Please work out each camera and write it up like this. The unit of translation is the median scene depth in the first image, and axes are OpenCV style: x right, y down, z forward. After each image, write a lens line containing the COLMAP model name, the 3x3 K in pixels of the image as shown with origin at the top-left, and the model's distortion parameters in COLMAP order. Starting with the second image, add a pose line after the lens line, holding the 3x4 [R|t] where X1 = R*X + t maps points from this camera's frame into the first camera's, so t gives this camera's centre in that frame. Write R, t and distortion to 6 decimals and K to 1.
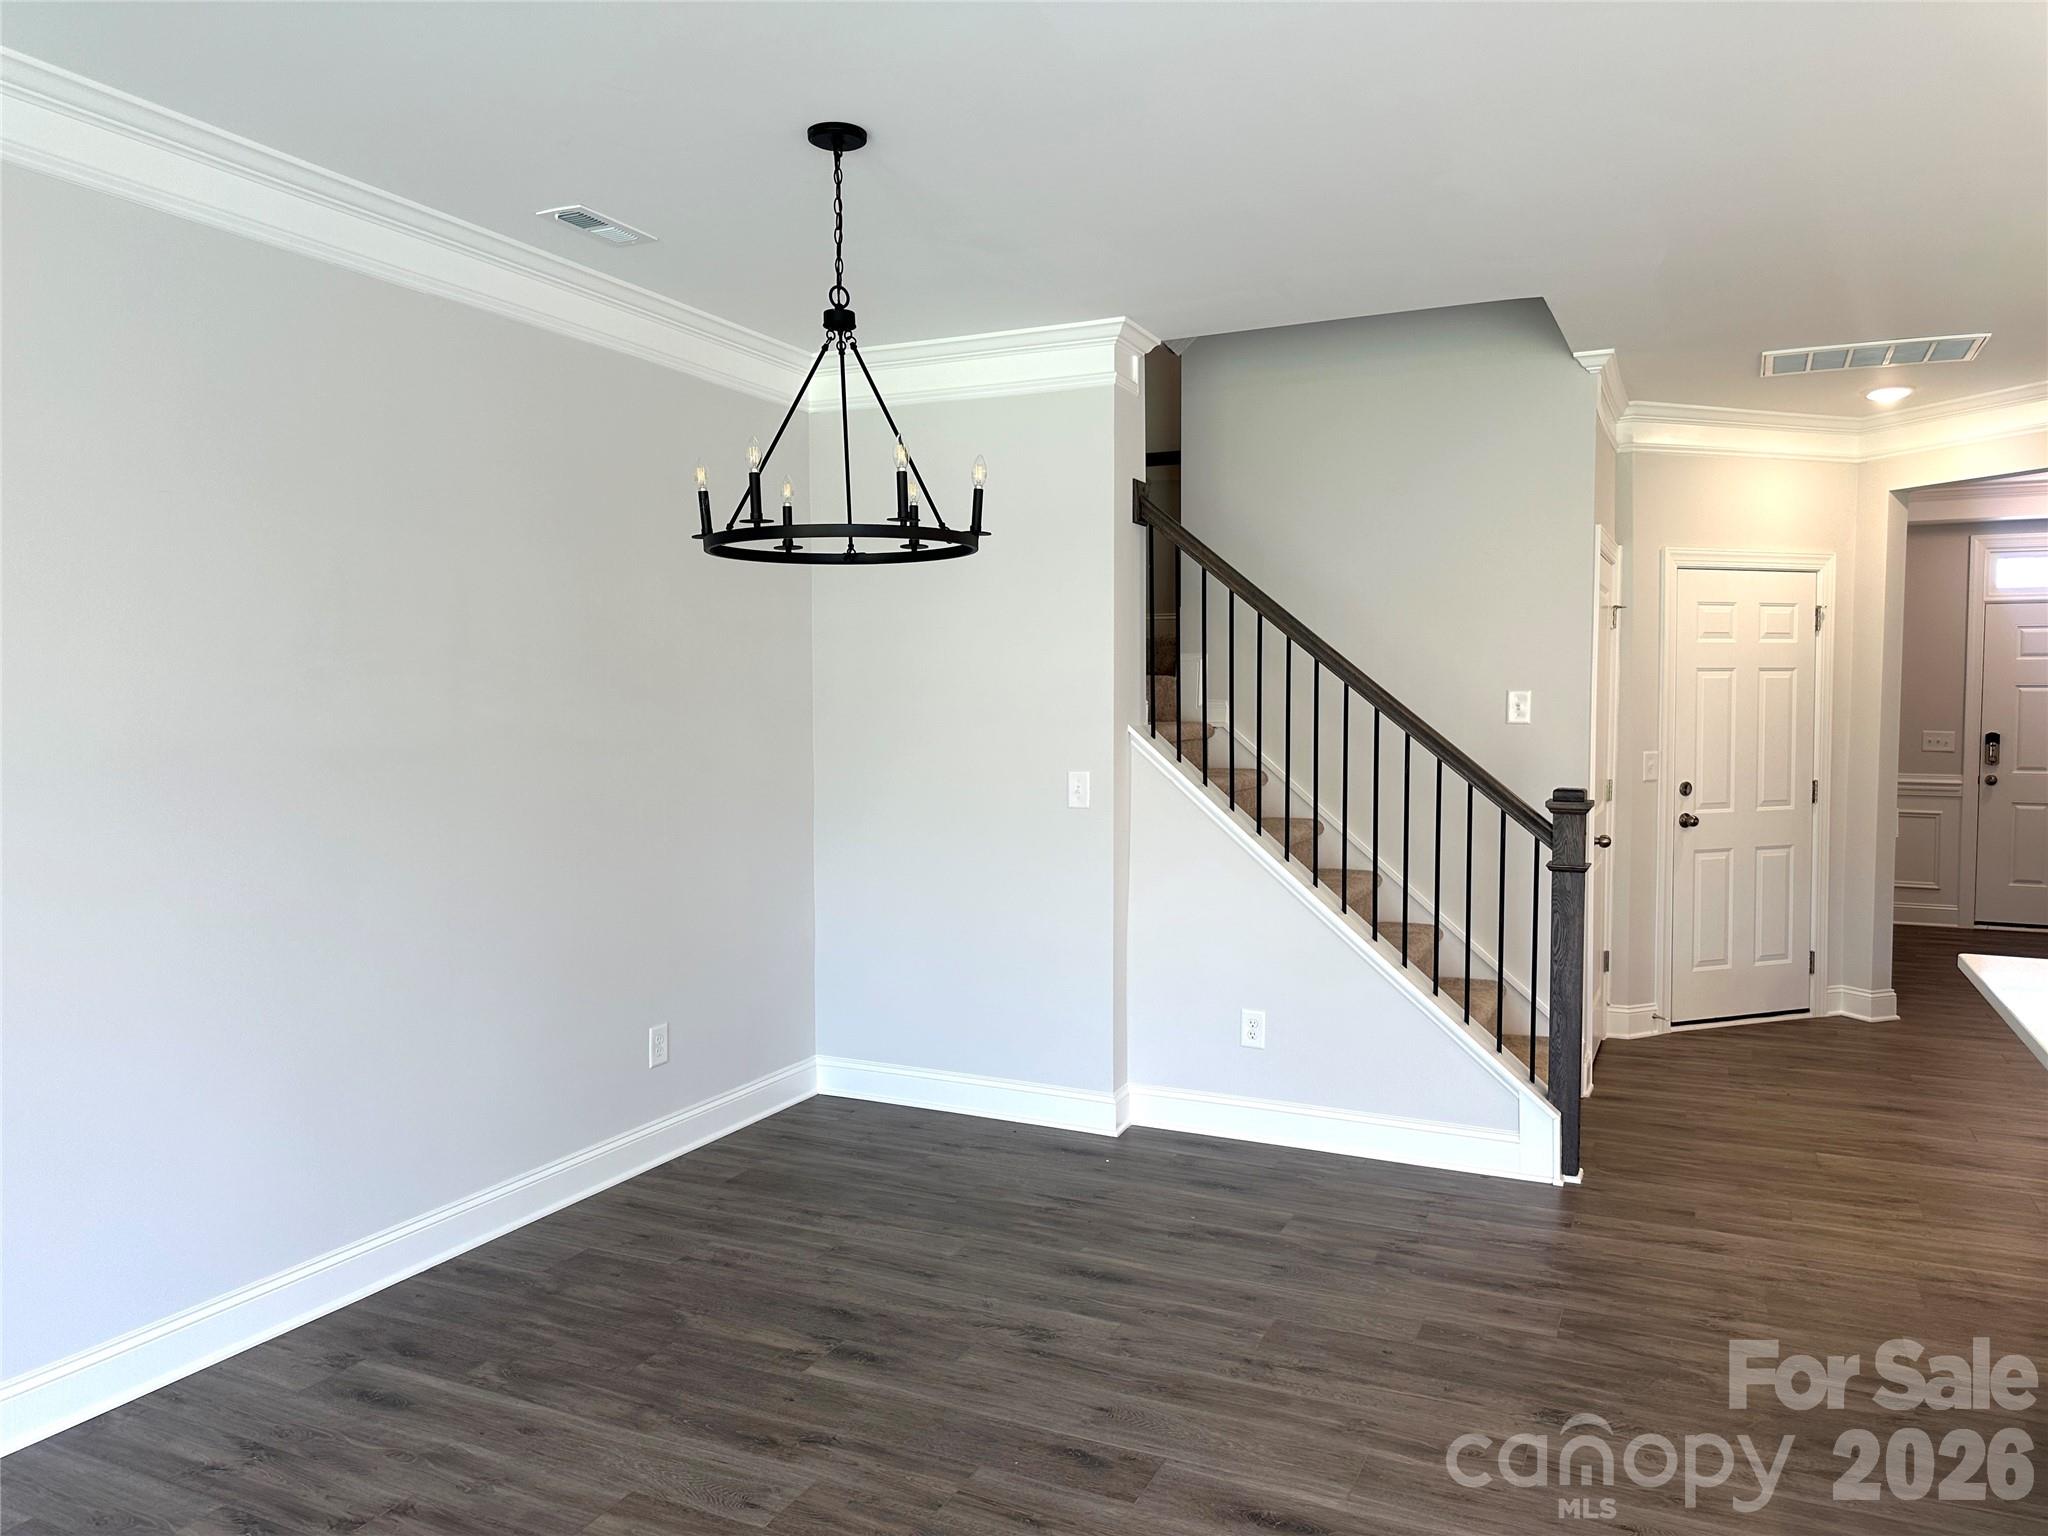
lens RADIAL K [[1445.8, 0, 1030.7], [0, 1445.8, 765.4], [0, 0, 1]] dist [0.006685, 0.001777]
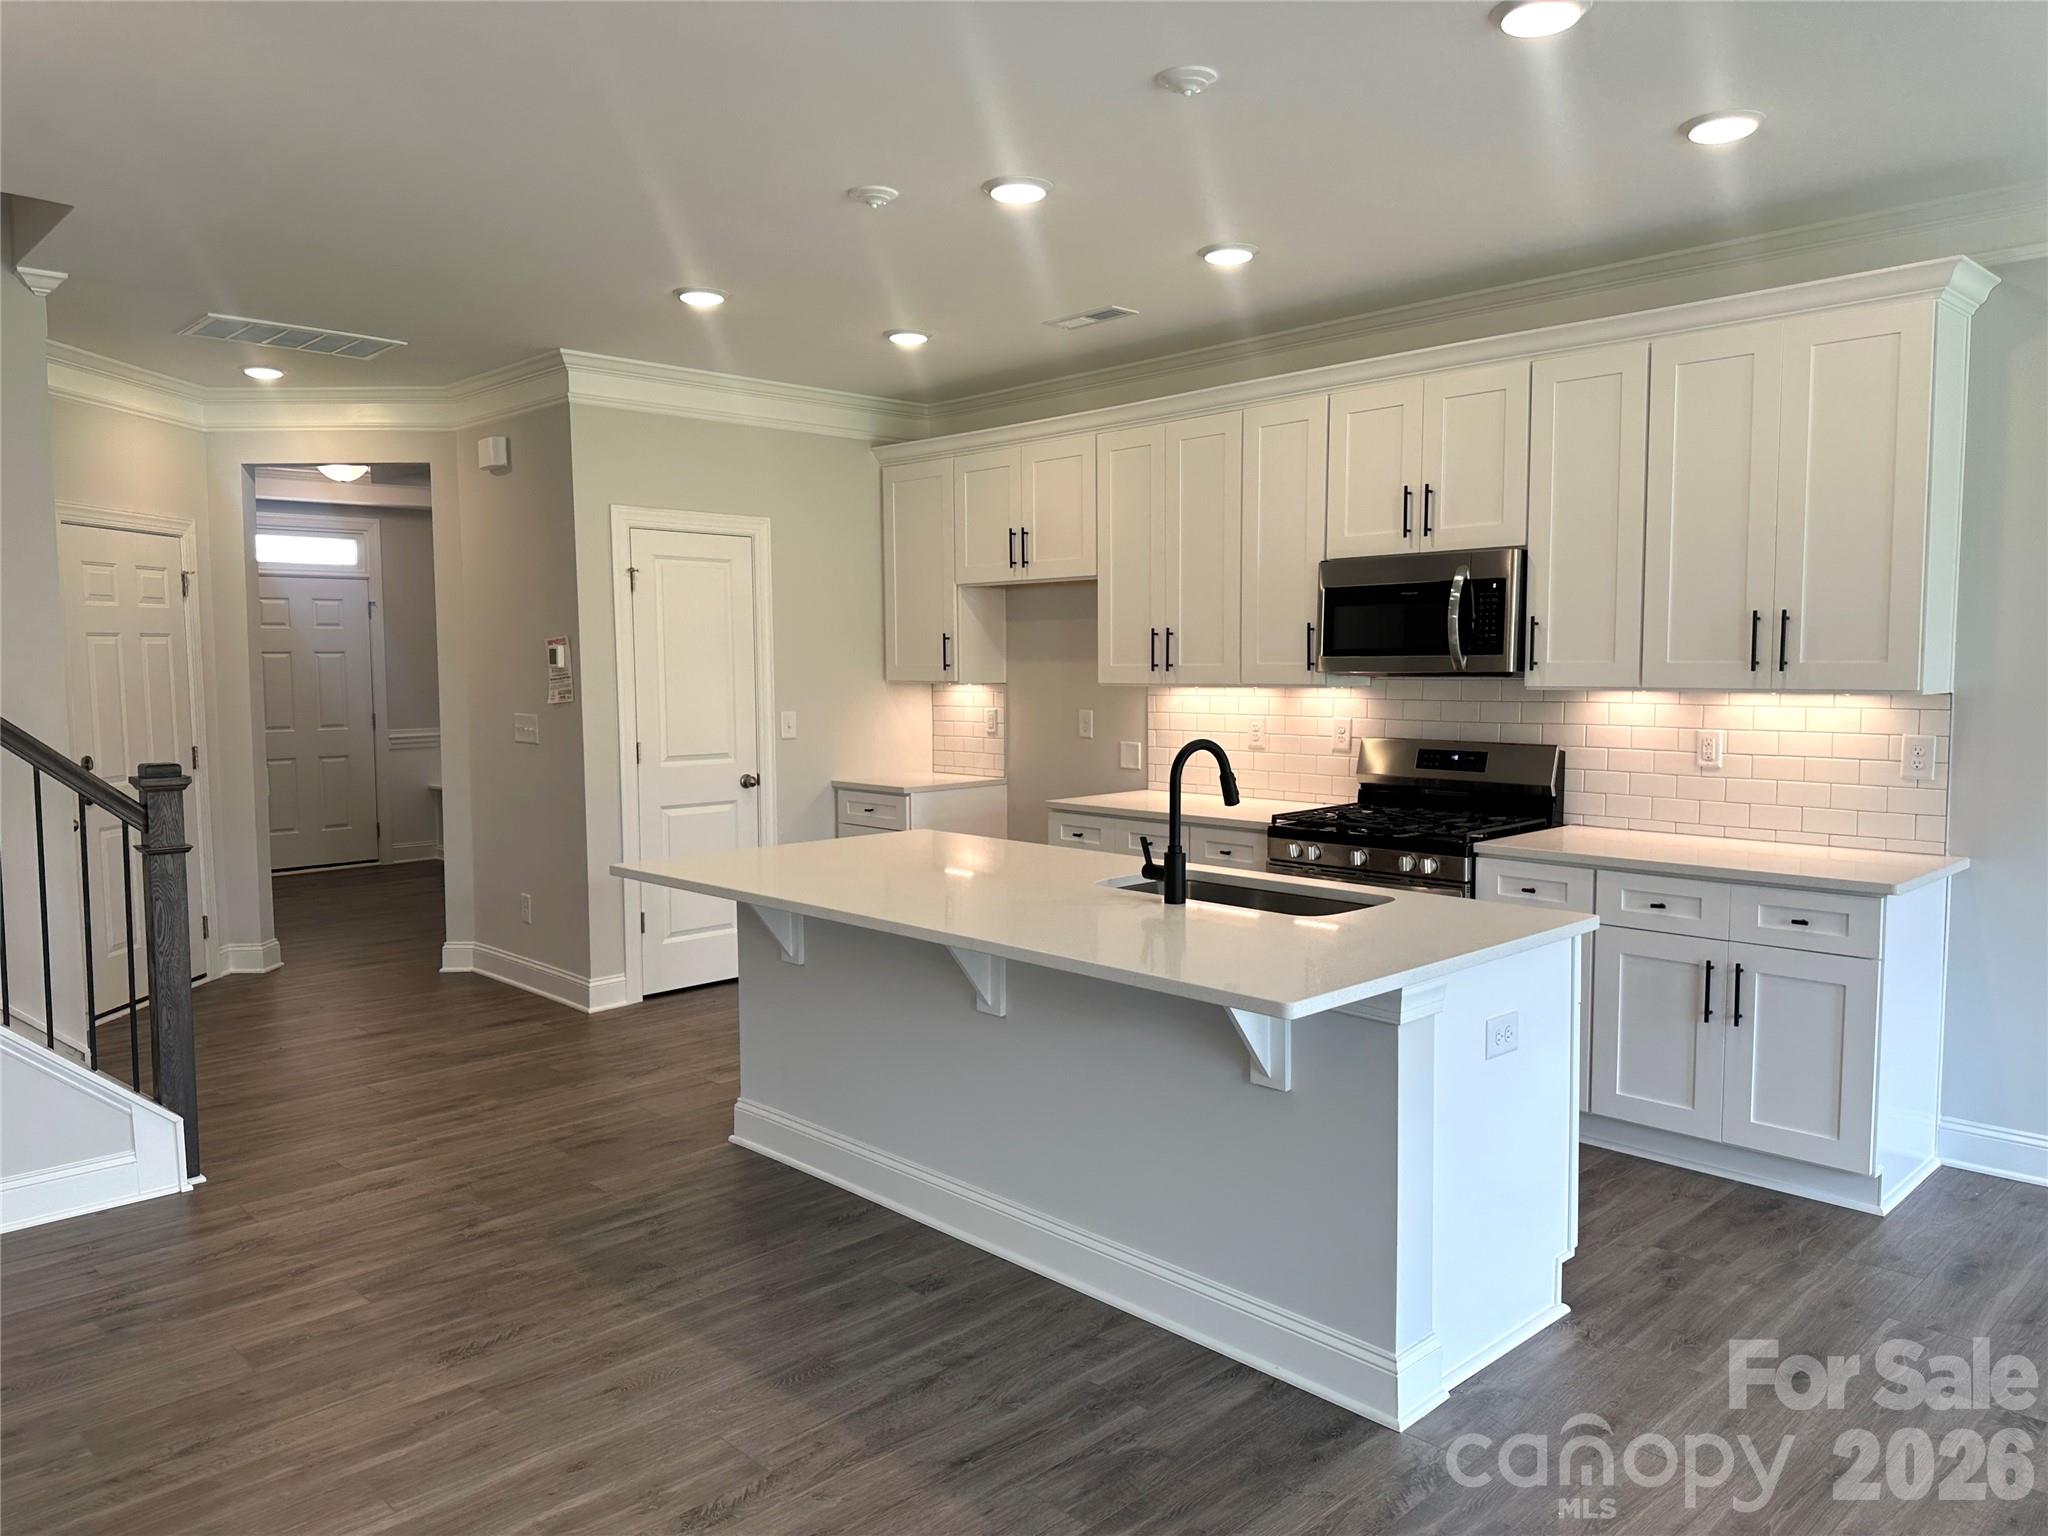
lens RADIAL K [[1445.8, 0, 1030.2], [0, 1445.8, 767.6], [0, 0, 1]] dist [0.006685, 0.001777]
pose [[0.361460, -0.076181, 0.929270, -0.284667], [0.053759, 0.996701, 0.060798, -0.007568], [-0.930837, 0.027981, 0.364363, 0.152948]]
